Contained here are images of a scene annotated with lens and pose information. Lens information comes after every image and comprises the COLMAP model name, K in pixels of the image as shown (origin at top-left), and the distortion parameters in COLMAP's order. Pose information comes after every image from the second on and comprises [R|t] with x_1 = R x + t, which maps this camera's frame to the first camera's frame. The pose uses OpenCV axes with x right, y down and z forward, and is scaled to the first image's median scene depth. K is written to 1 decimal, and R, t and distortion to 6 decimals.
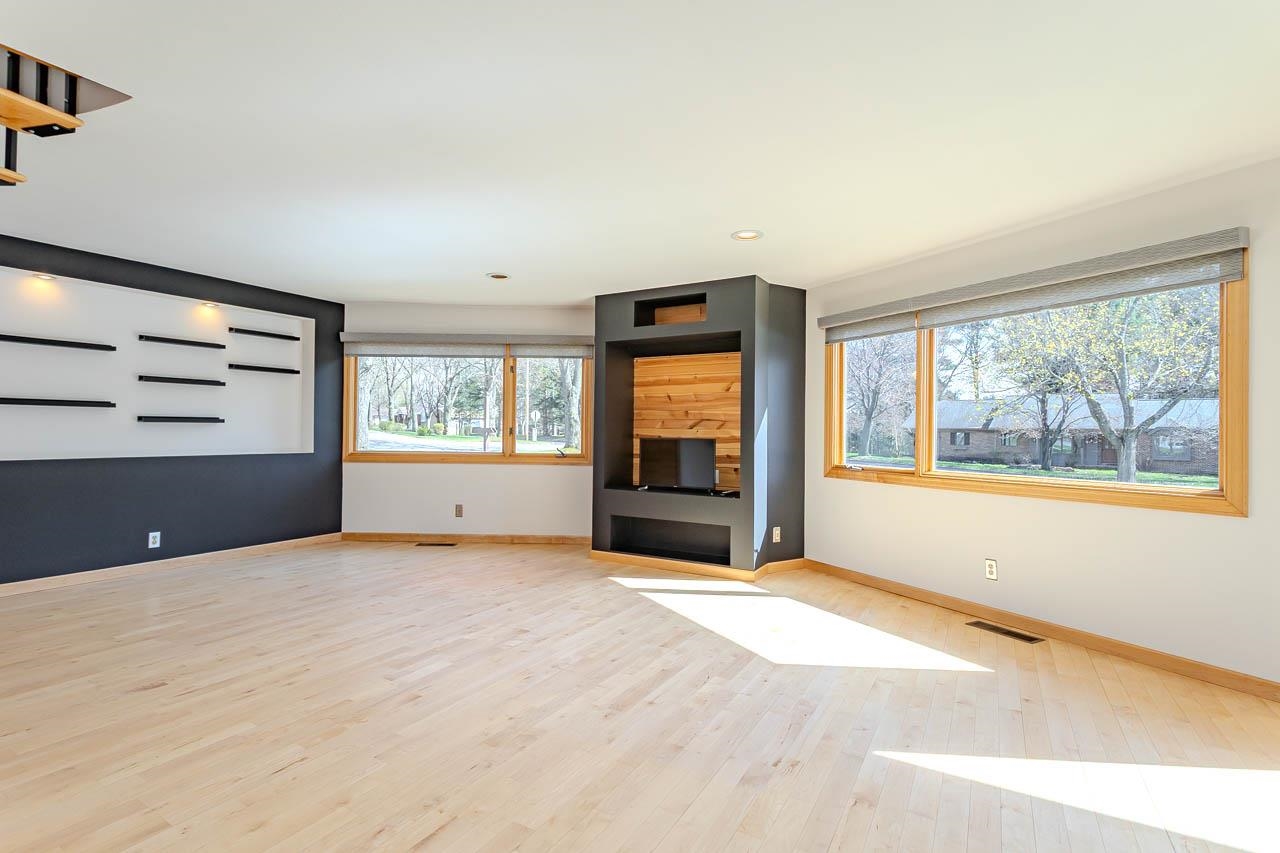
lens RADIAL K [[603.4, 0, 646.1], [0, 603.4, 424.3], [0, 0, 1]] dist [-0.000557, 0.000157]
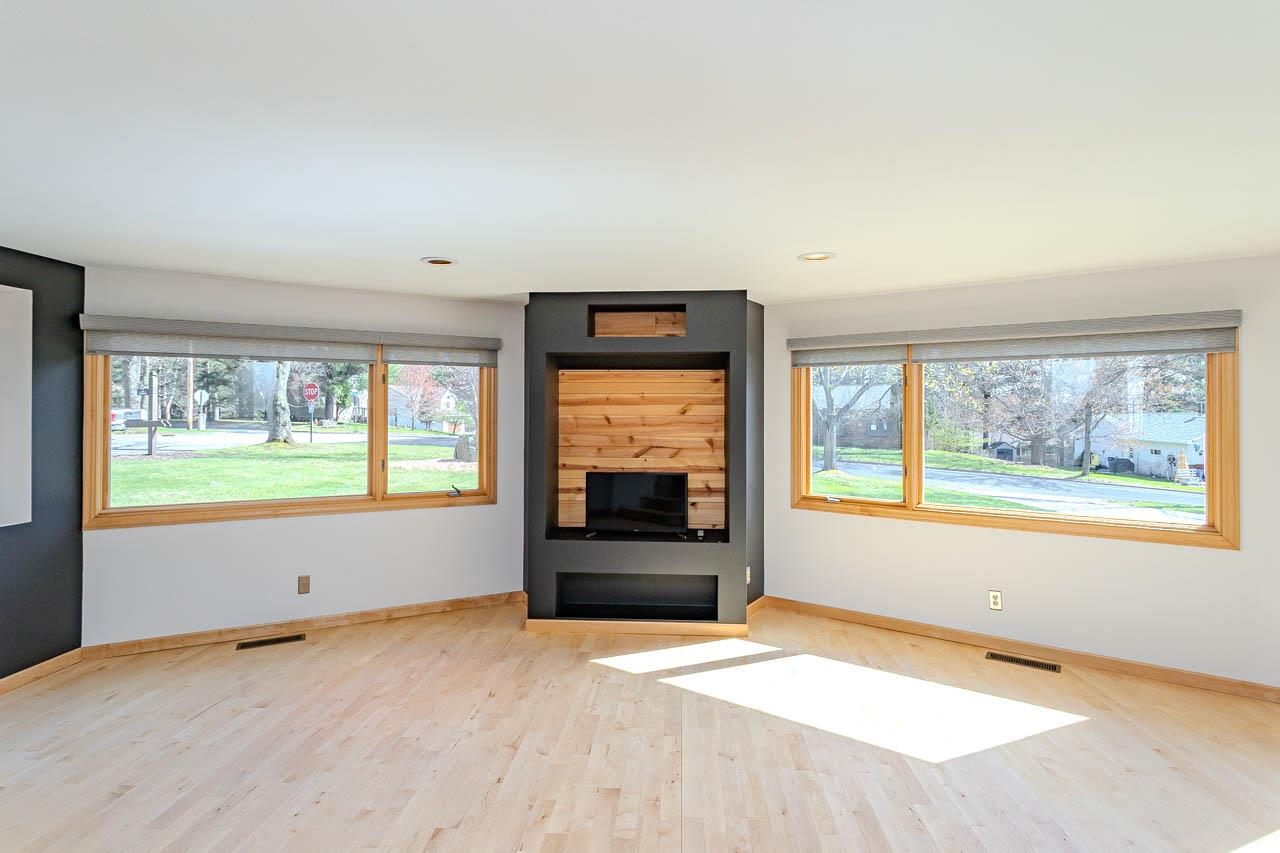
lens RADIAL K [[626.3, 0, 645.7], [0, 626.3, 407.5], [0, 0, 1]] dist [0.001321, 0.000744]
pose [[0.891362, -0.005058, 0.453264, -0.314207], [0.000327, 0.999945, 0.010517, -0.072161], [-0.453292, -0.009226, 0.891314, 0.210361]]
